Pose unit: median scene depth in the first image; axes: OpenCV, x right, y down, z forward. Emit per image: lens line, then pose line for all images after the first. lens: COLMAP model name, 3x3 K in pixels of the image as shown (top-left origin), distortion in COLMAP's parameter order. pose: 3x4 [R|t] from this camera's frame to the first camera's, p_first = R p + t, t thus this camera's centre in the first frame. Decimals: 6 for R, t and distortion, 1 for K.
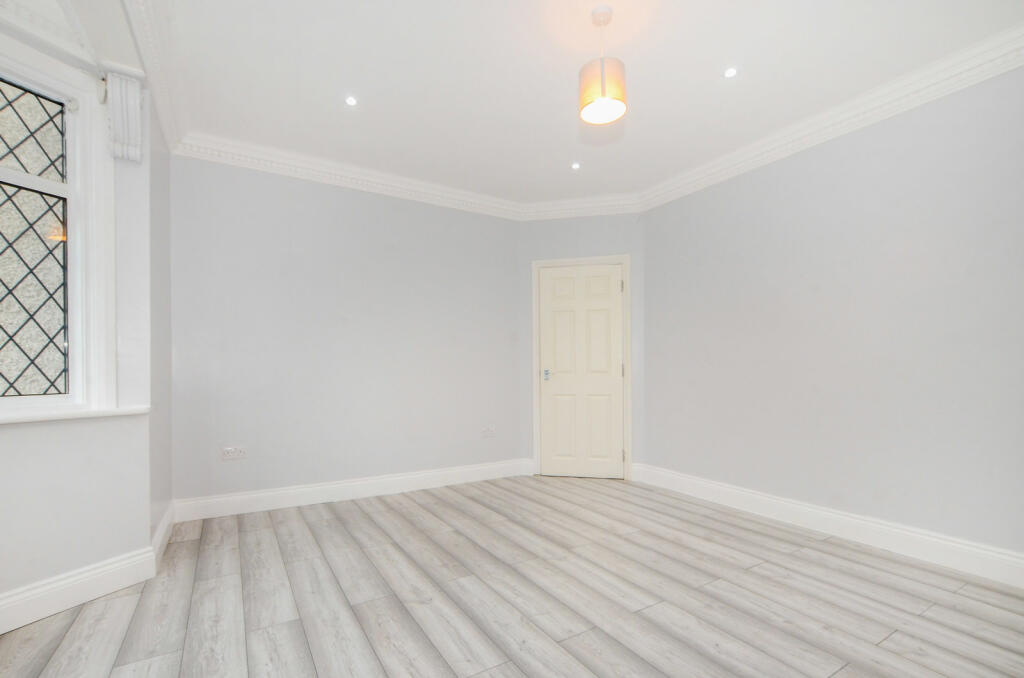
lens RADIAL K [[454.9, 0, 510.8], [0, 454.9, 345.6], [0, 0, 1]] dist [0.002020, 0.000663]
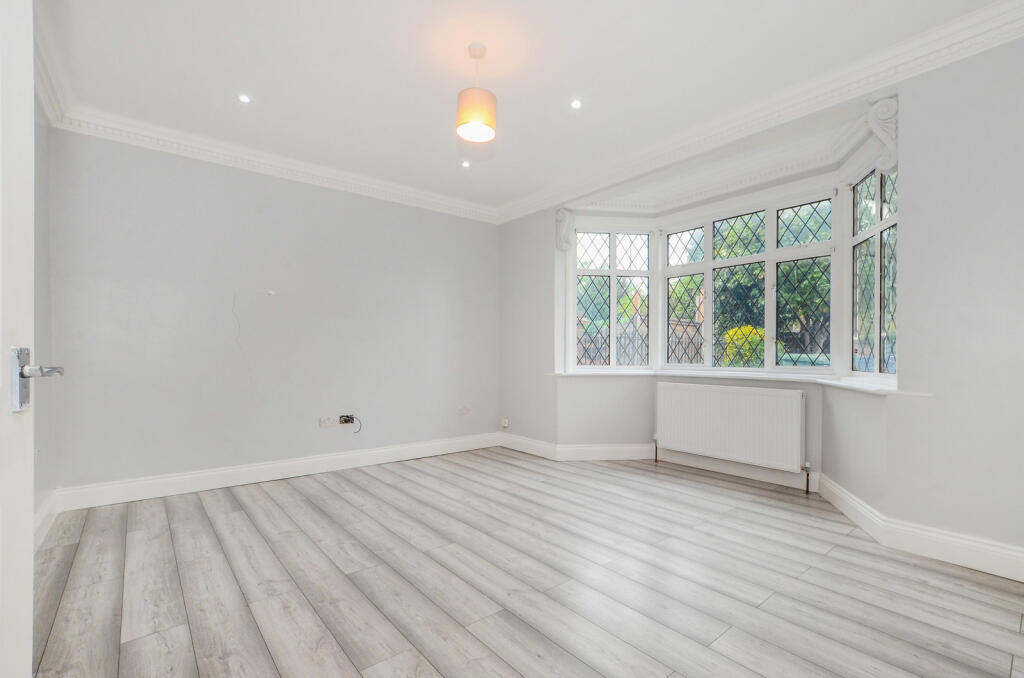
lens RADIAL K [[446.0, 0, 511.3], [0, 446.0, 358.5], [0, 0, 1]] dist [0.001516, 0.000268]
pose [[-0.990952, -0.000933, -0.134215, 0.233533], [0.003448, 0.999469, -0.032405, 0.091137], [0.134174, -0.032574, -0.990422, 1.890117]]
